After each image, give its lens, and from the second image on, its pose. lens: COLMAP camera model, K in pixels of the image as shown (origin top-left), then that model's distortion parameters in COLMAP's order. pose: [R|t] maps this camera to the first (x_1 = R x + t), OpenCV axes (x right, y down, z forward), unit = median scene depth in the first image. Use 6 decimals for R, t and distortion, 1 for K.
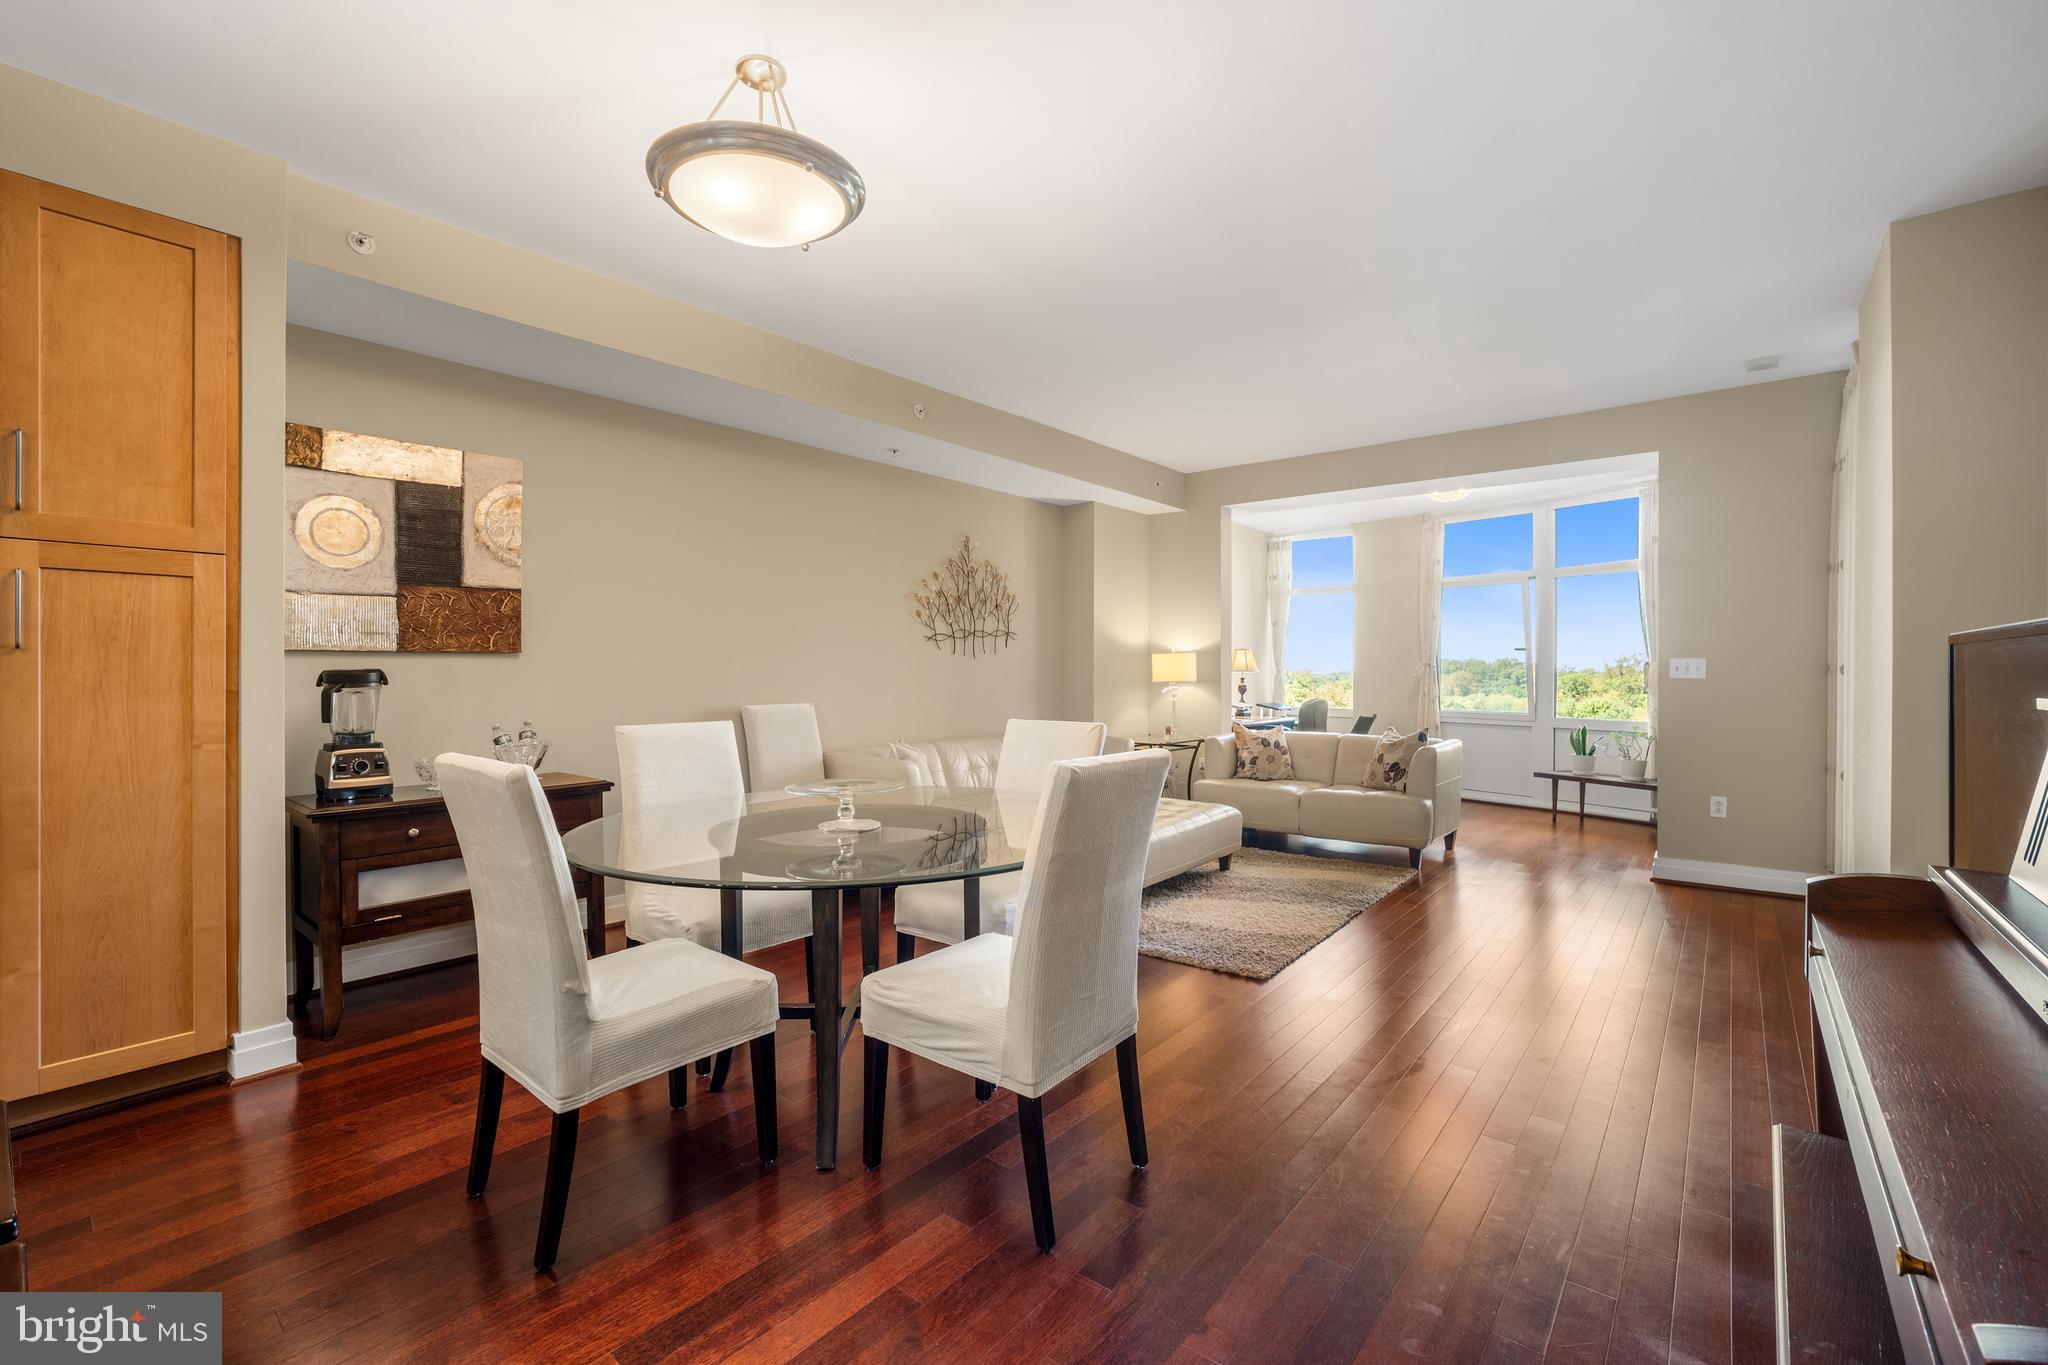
lens RADIAL K [[867.8, 0, 1024.8], [0, 867.8, 675.4], [0, 0, 1]] dist [-0.040937, 0.016709]
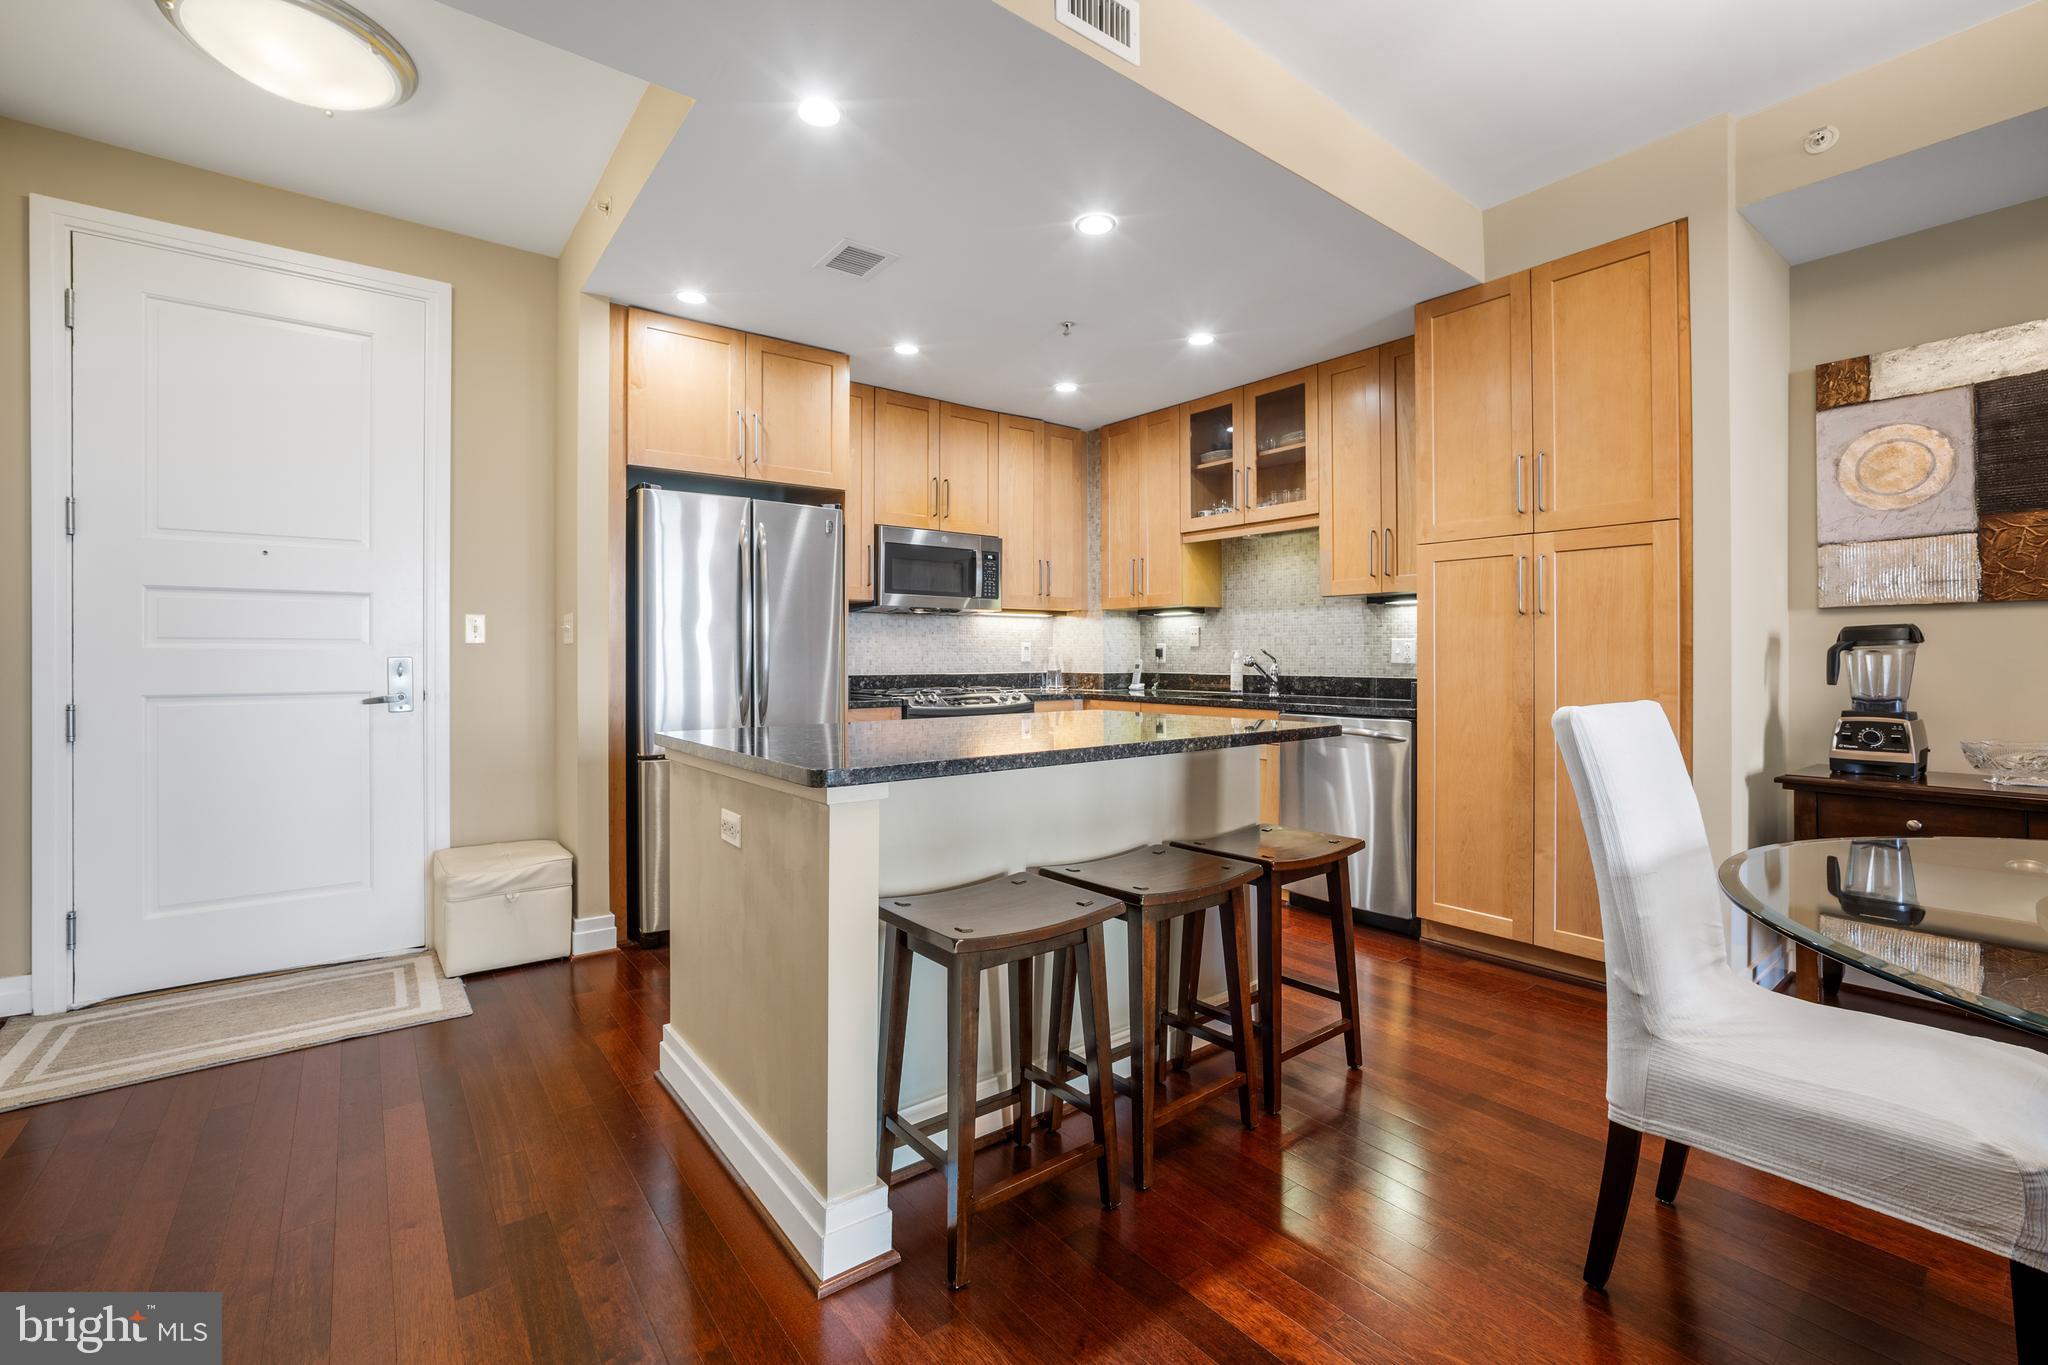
lens RADIAL K [[874.2, 0, 1024.3], [0, 874.2, 656.4], [0, 0, 1]] dist [-0.037744, 0.014093]
pose [[-0.216510, -0.002885, -0.976276, 0.124448], [-0.006050, 0.999980, -0.001613, 0.016243], [0.976262, 0.005557, -0.216524, 0.181422]]
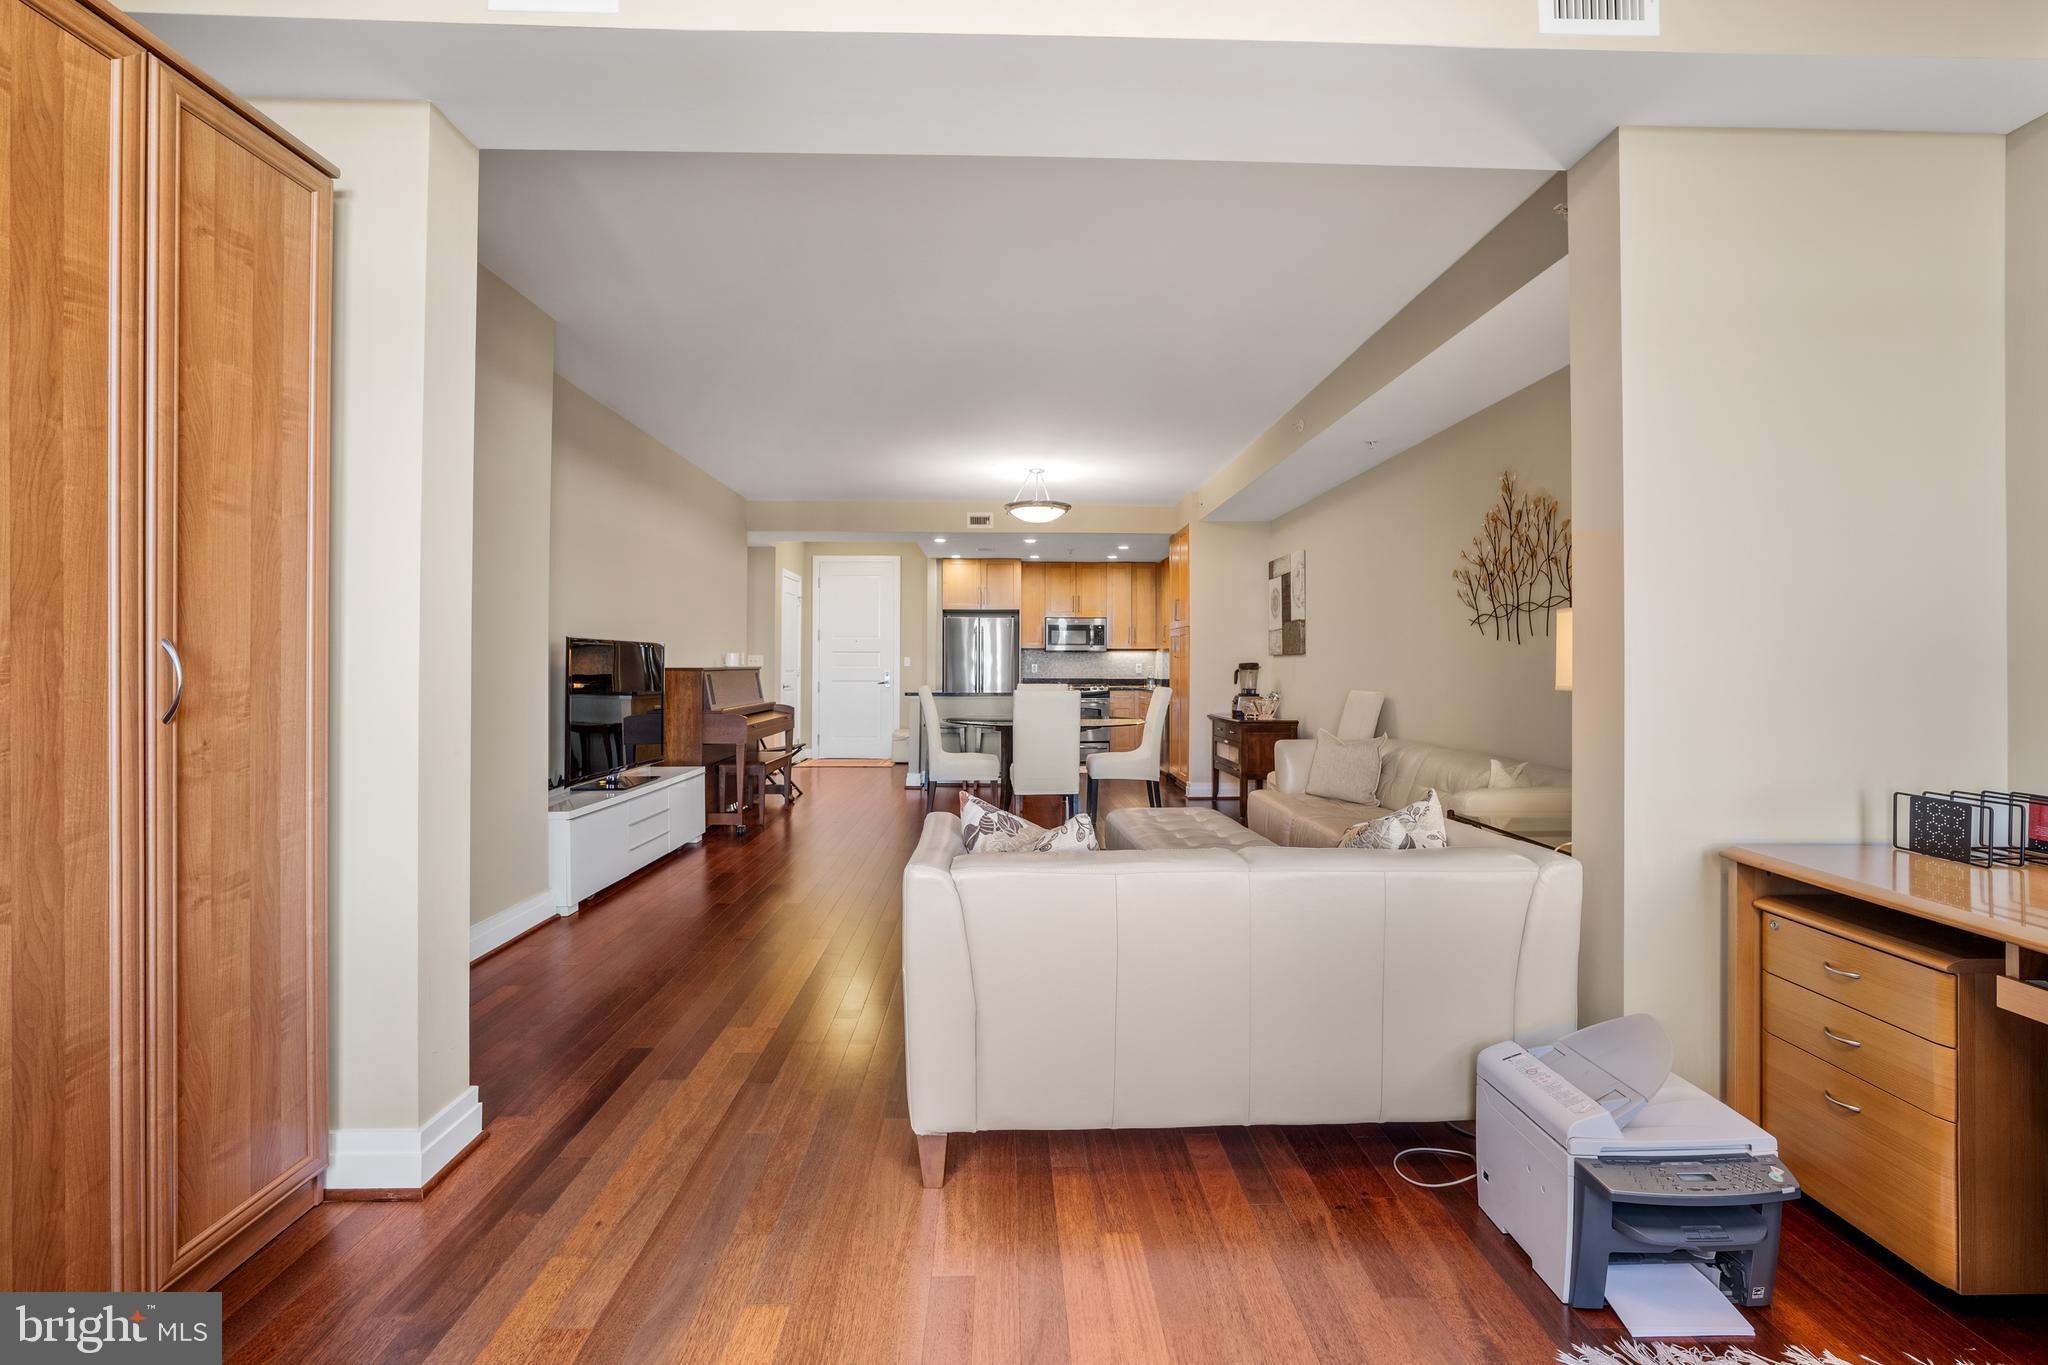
lens RADIAL K [[874.2, 0, 1024.3], [0, 874.2, 656.4], [0, 0, 1]] dist [-0.037744, 0.014093]
pose [[-0.750422, -0.010513, -0.660876, 0.697676], [-0.008412, 0.999944, -0.006355, -0.002444], [0.660906, 0.000790, -0.750468, 1.283510]]
